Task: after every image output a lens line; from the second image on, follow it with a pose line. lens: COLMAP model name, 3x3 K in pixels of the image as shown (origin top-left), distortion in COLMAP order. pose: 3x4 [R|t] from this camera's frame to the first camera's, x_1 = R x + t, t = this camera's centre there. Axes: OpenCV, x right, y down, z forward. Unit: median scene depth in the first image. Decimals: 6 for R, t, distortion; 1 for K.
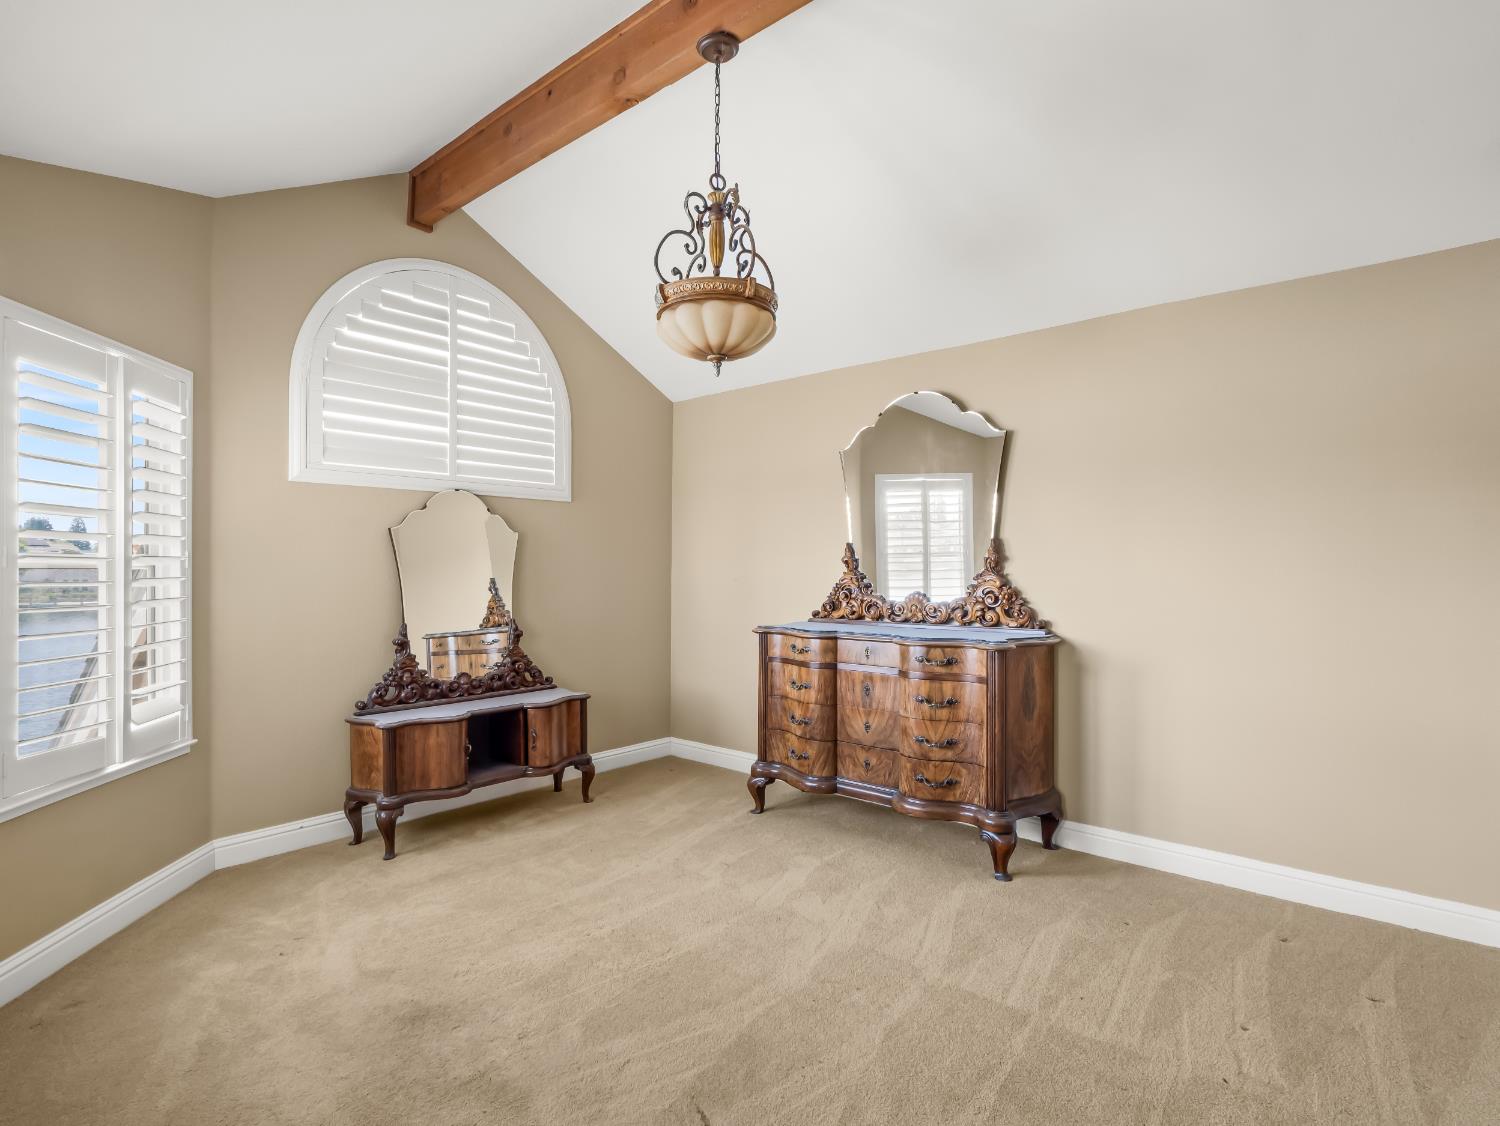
lens RADIAL K [[816.5, 0, 749.7], [0, 816.5, 562.5], [0, 0, 1]] dist [-0.007638, -0.001638]
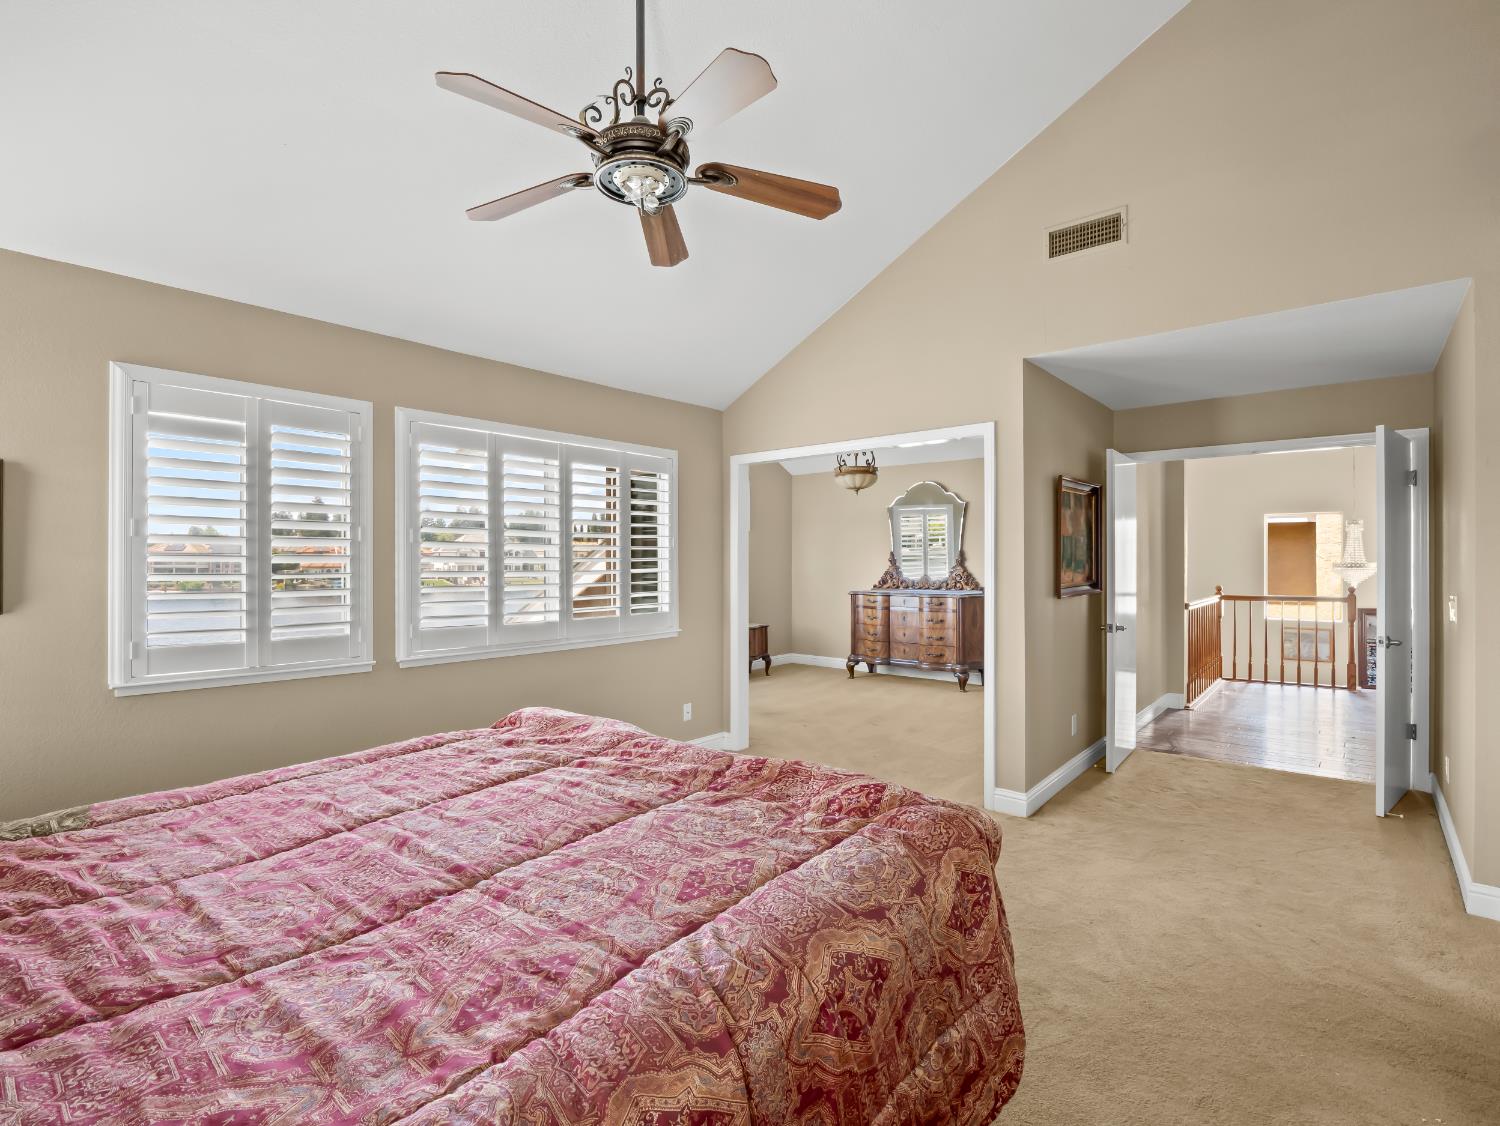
lens RADIAL K [[739.9, 0, 749.5], [0, 739.9, 563.7], [0, 0, 1]] dist [-0.001199, -0.000209]
pose [[0.999916, -0.007059, -0.010907, -0.251419], [0.007213, 0.999874, 0.014144, -0.025488], [0.010806, -0.014222, 0.999840, -1.013090]]
